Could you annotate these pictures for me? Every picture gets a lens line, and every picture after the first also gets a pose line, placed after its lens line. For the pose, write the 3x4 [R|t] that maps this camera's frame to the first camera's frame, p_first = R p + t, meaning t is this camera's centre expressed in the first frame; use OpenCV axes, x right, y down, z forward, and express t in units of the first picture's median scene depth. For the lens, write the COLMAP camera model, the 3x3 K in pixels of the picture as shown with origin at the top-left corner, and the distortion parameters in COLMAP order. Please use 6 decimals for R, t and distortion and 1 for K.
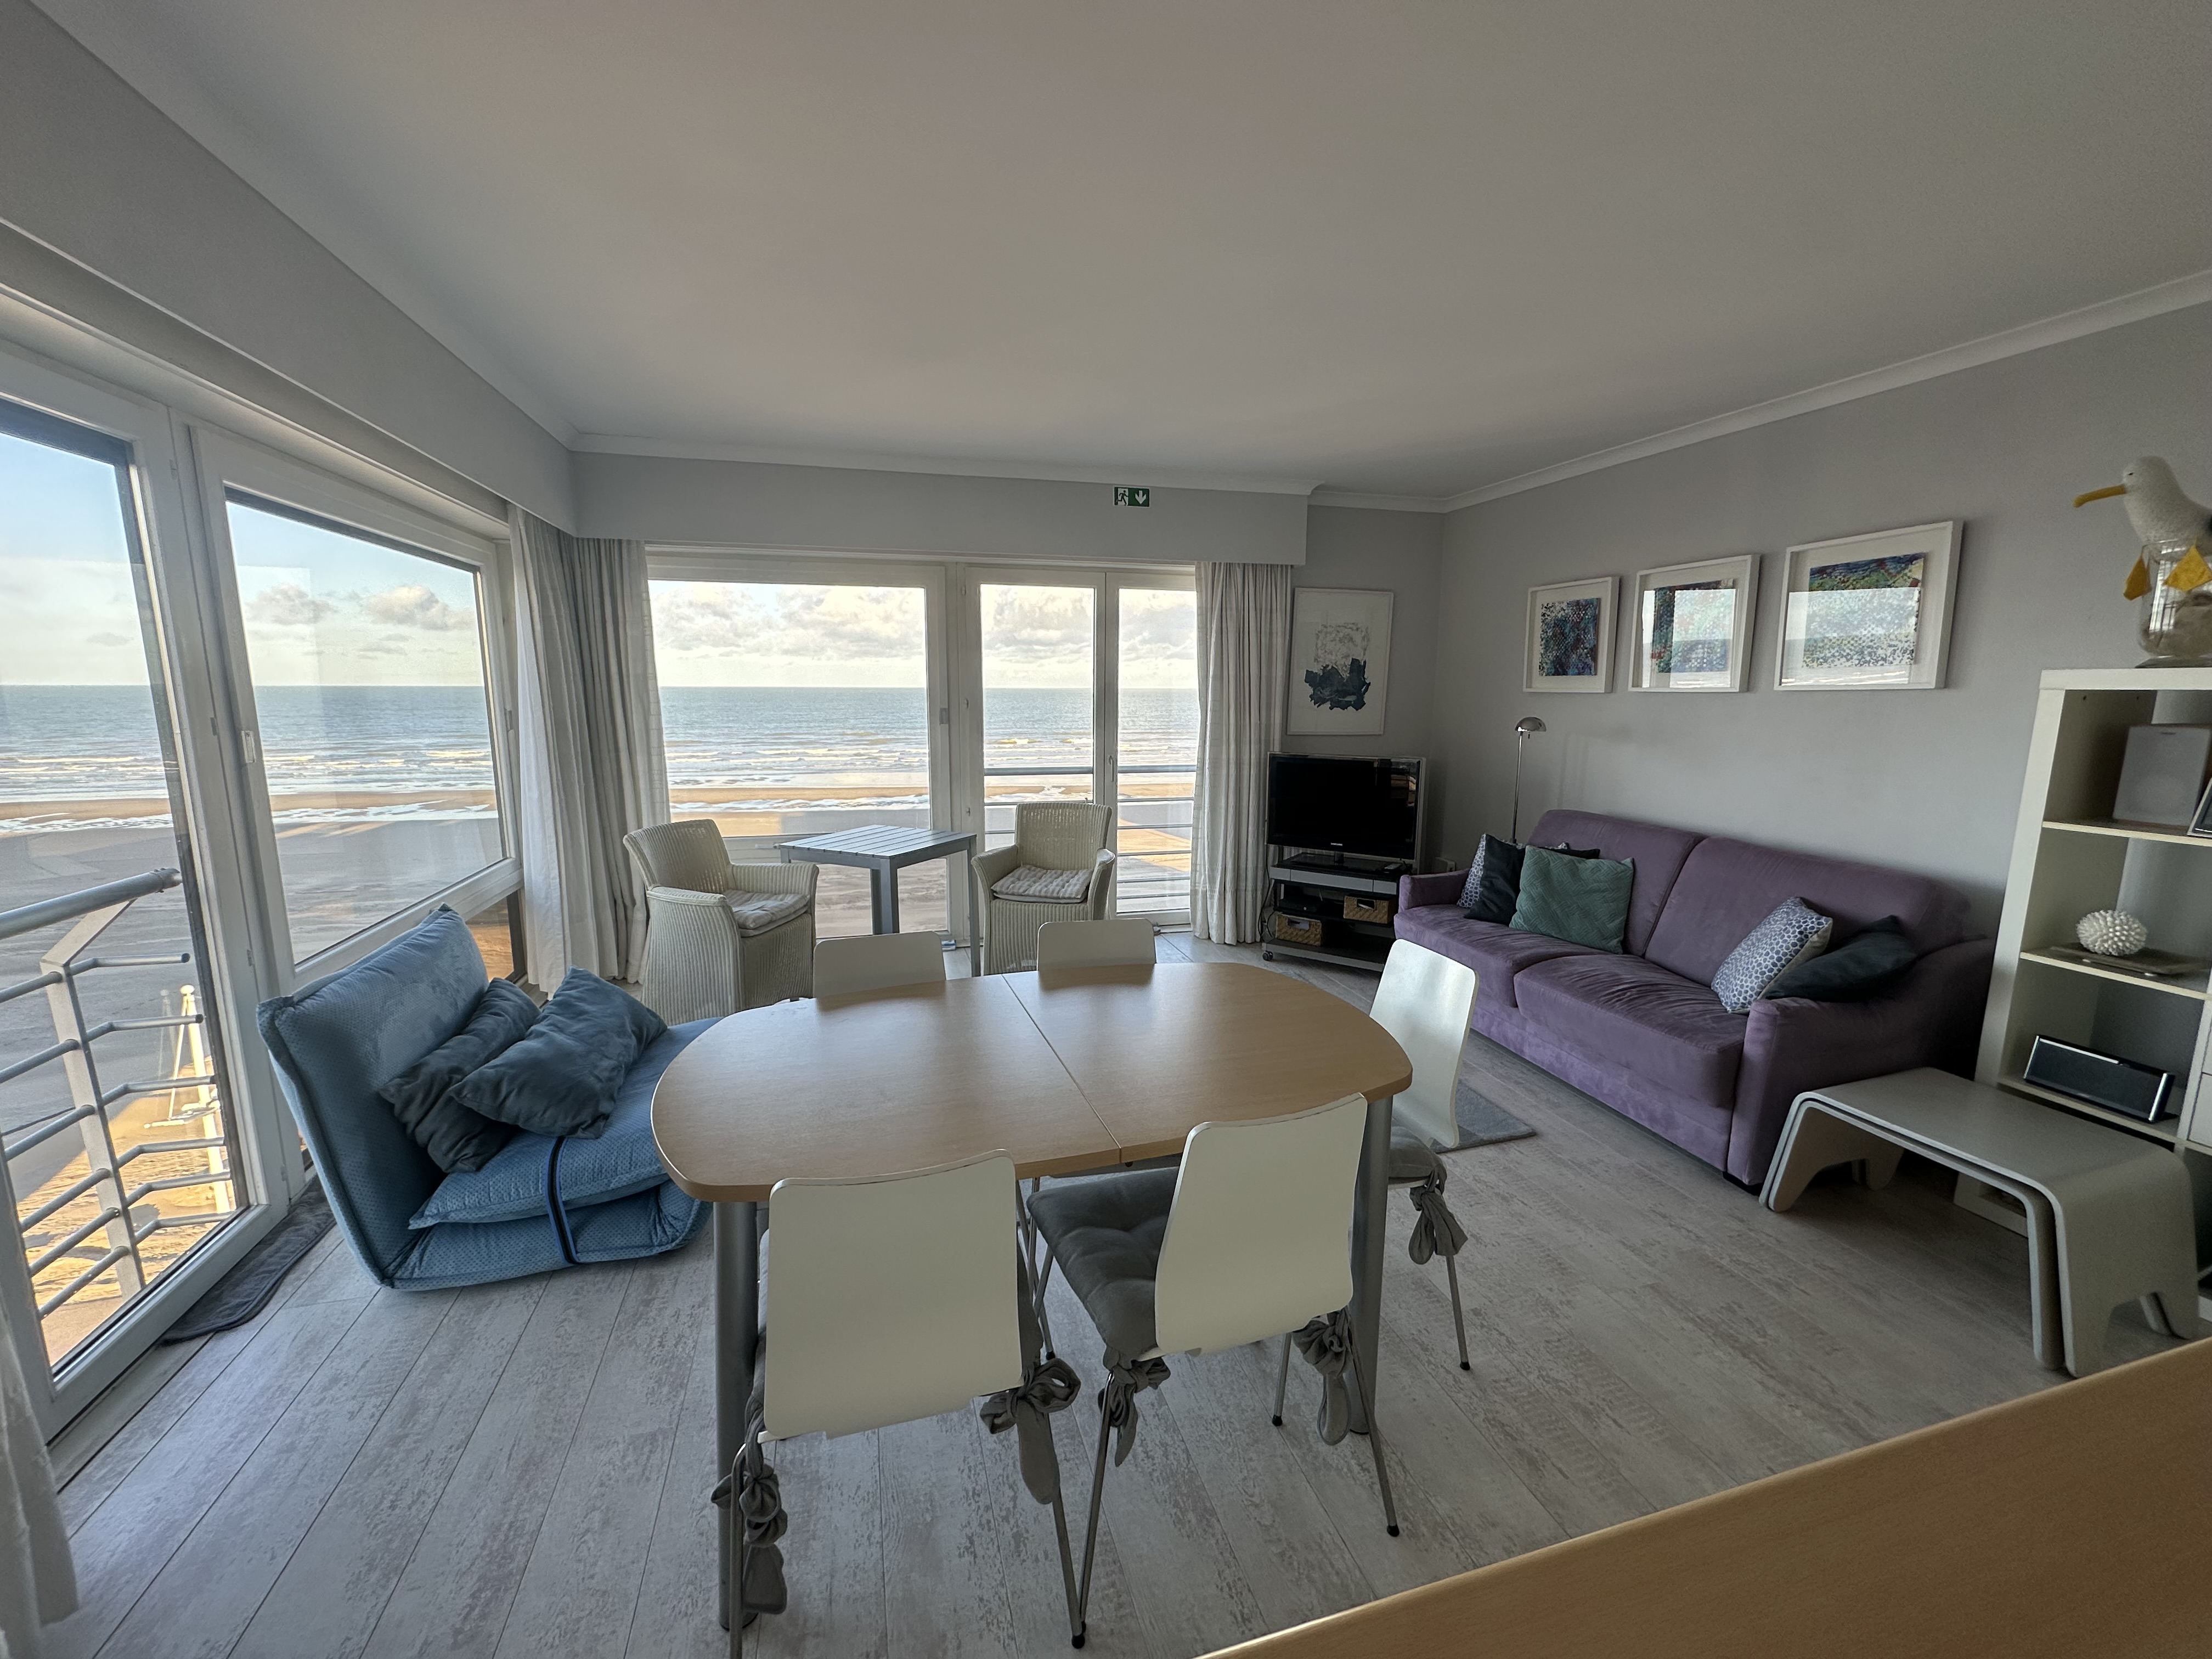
lens RADIAL K [[879.6, 0, 1103.1], [0, 879.6, 829.5], [0, 0, 1]] dist [-0.013043, 0.000448]
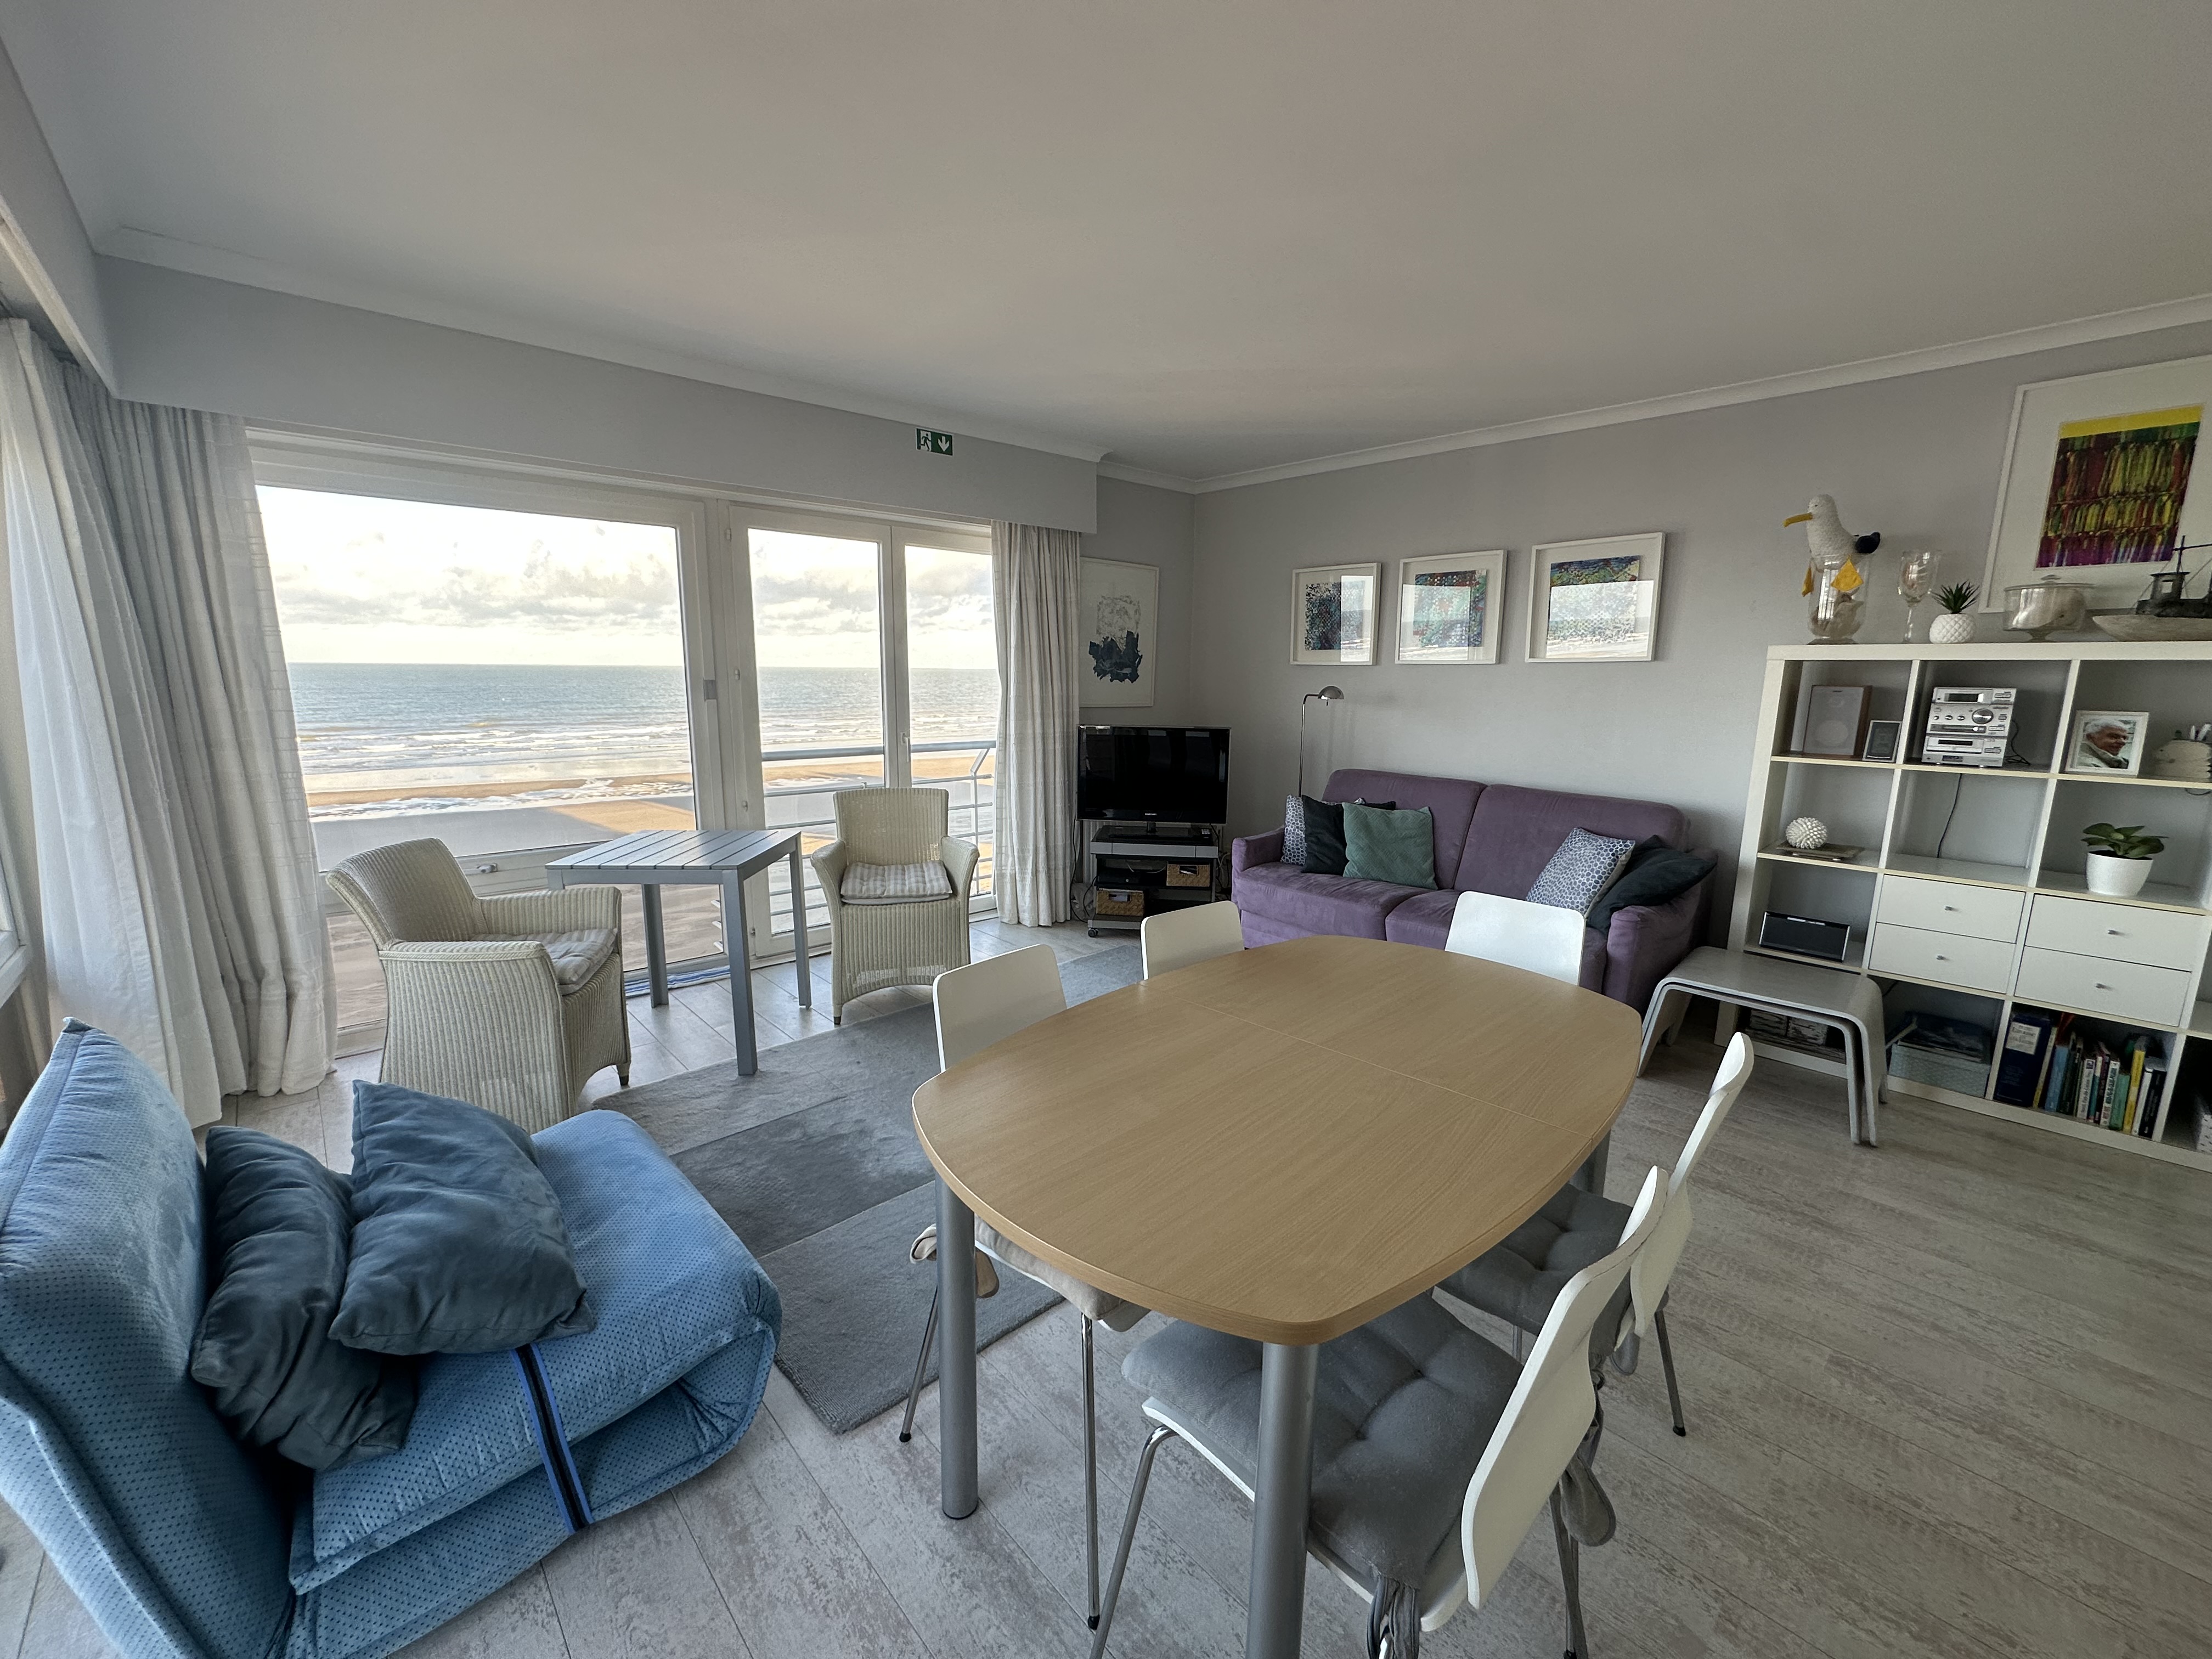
lens RADIAL K [[879.6, 0, 1107.8], [0, 879.6, 830.1], [0, 0, 1]] dist [-0.013043, 0.000448]
pose [[0.889500, -0.076809, 0.450434, -0.289501], [0.065959, 0.997030, 0.039763, -0.010377], [-0.452150, -0.005659, 0.891924, 0.144334]]
